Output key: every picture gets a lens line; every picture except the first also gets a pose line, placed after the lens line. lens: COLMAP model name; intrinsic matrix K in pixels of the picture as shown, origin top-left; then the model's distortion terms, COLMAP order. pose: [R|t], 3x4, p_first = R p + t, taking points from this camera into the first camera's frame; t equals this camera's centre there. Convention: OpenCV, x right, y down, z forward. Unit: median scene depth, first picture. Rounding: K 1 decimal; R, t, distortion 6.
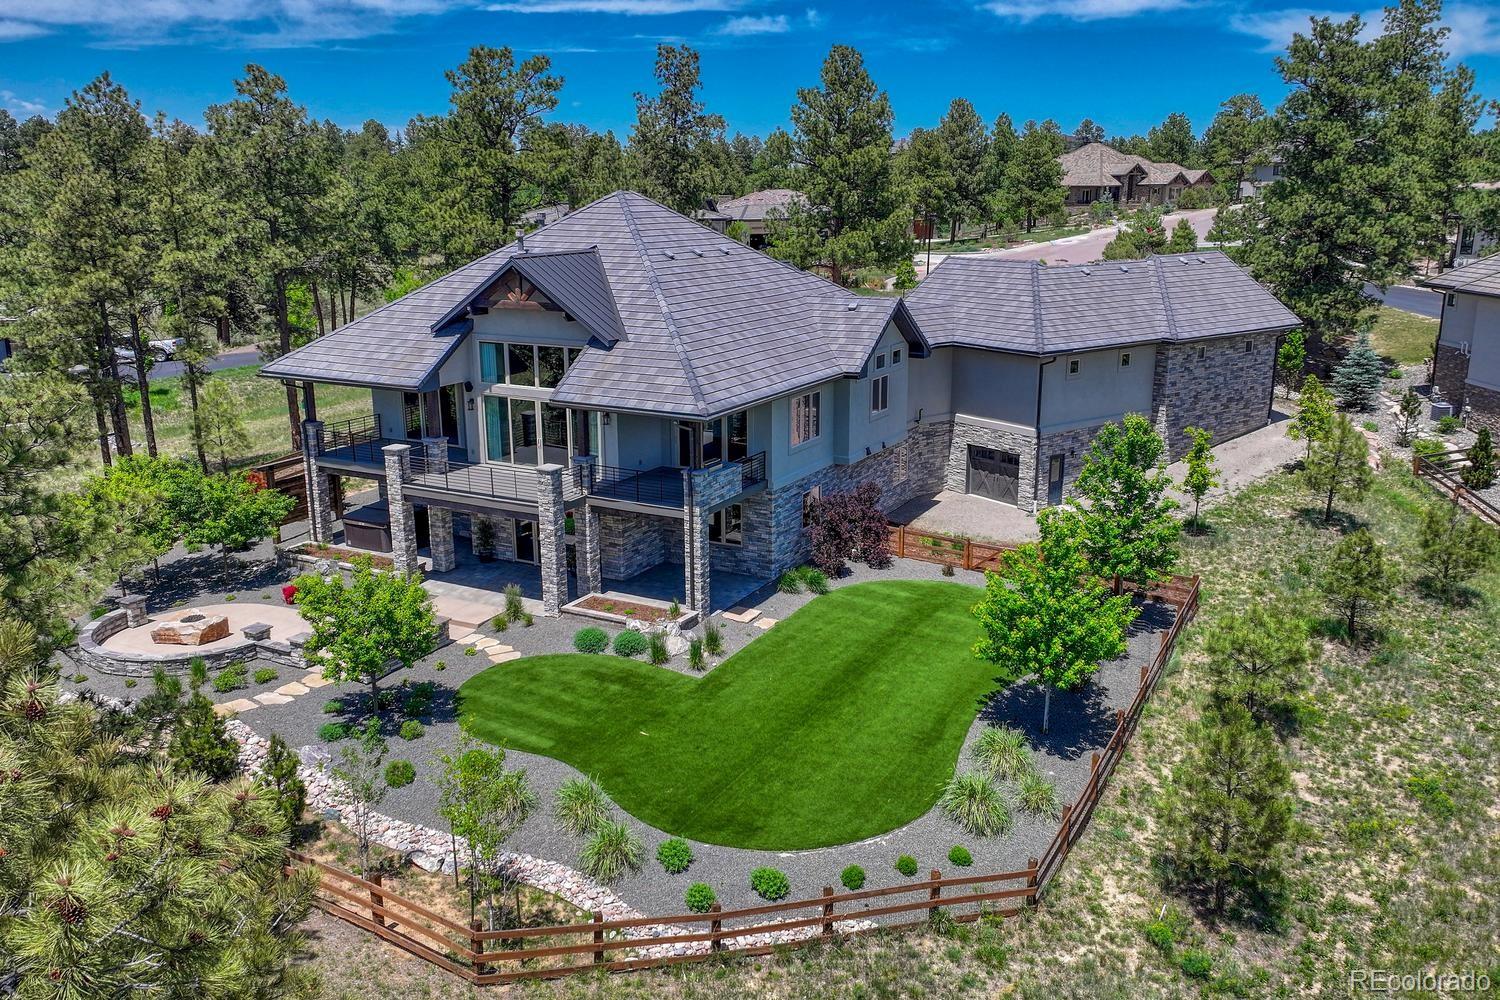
lens RADIAL K [[1267.8, 0, 817.9], [0, 1267.8, 504.2], [0, 0, 1]] dist [0.040090, -0.004763]
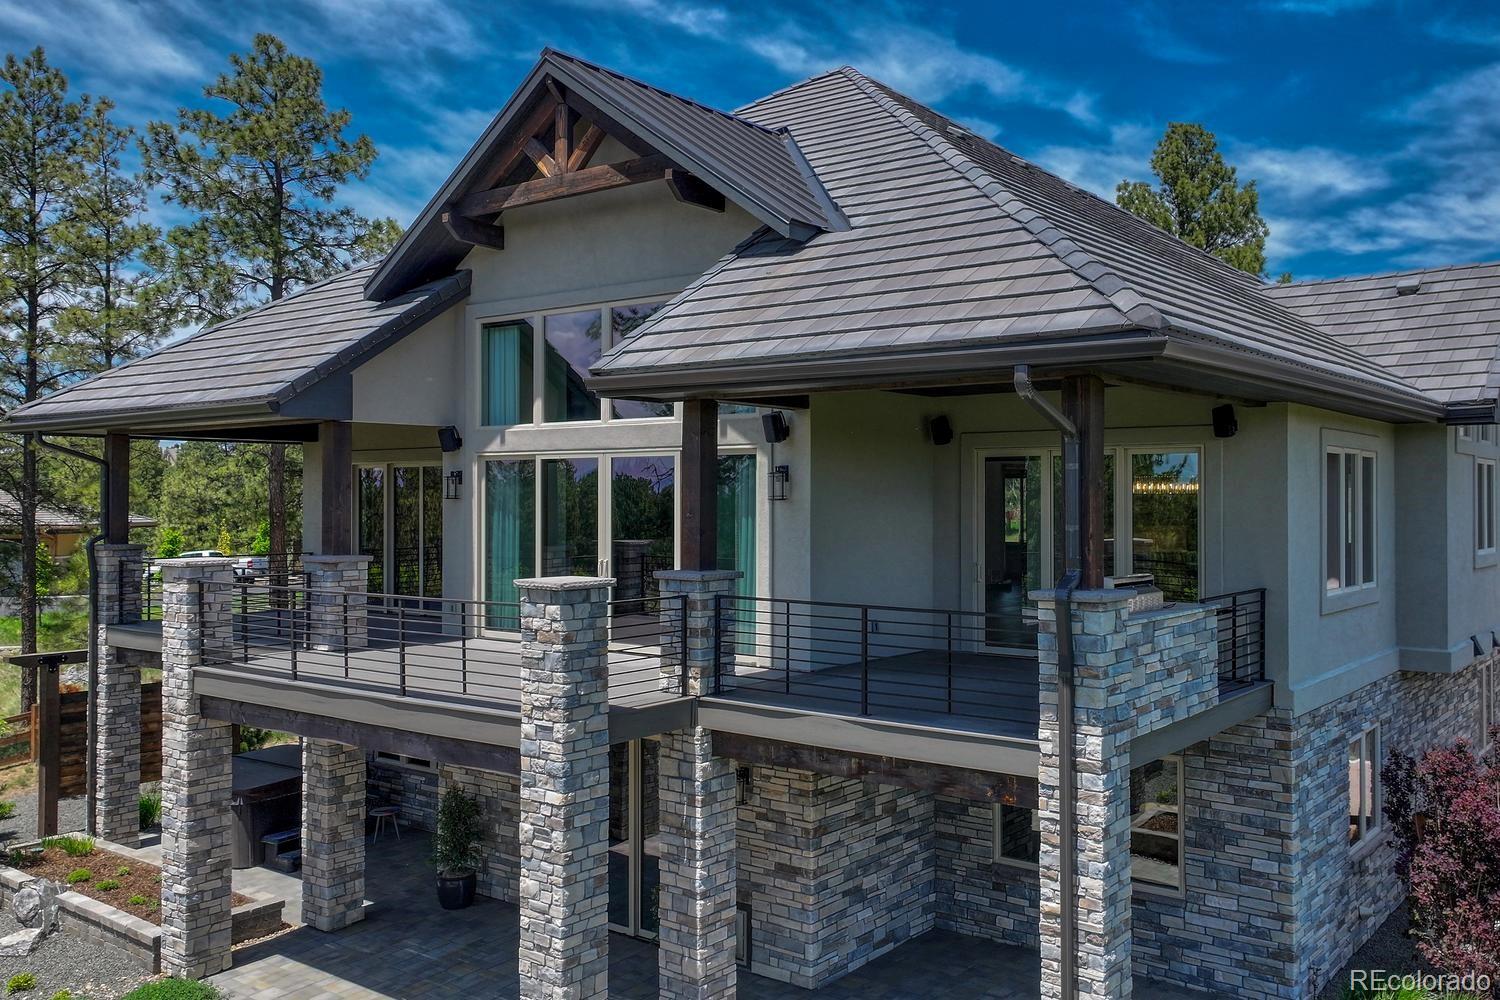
lens RADIAL K [[1267.8, 0, 817.9], [0, 1267.8, 504.2], [0, 0, 1]] dist [0.040090, -0.004763]
pose [[0.983581, -0.008134, -0.180282, -0.098522], [-0.037255, 0.968313, -0.246944, 0.022142], [0.176578, 0.249606, 0.952112, 0.700240]]
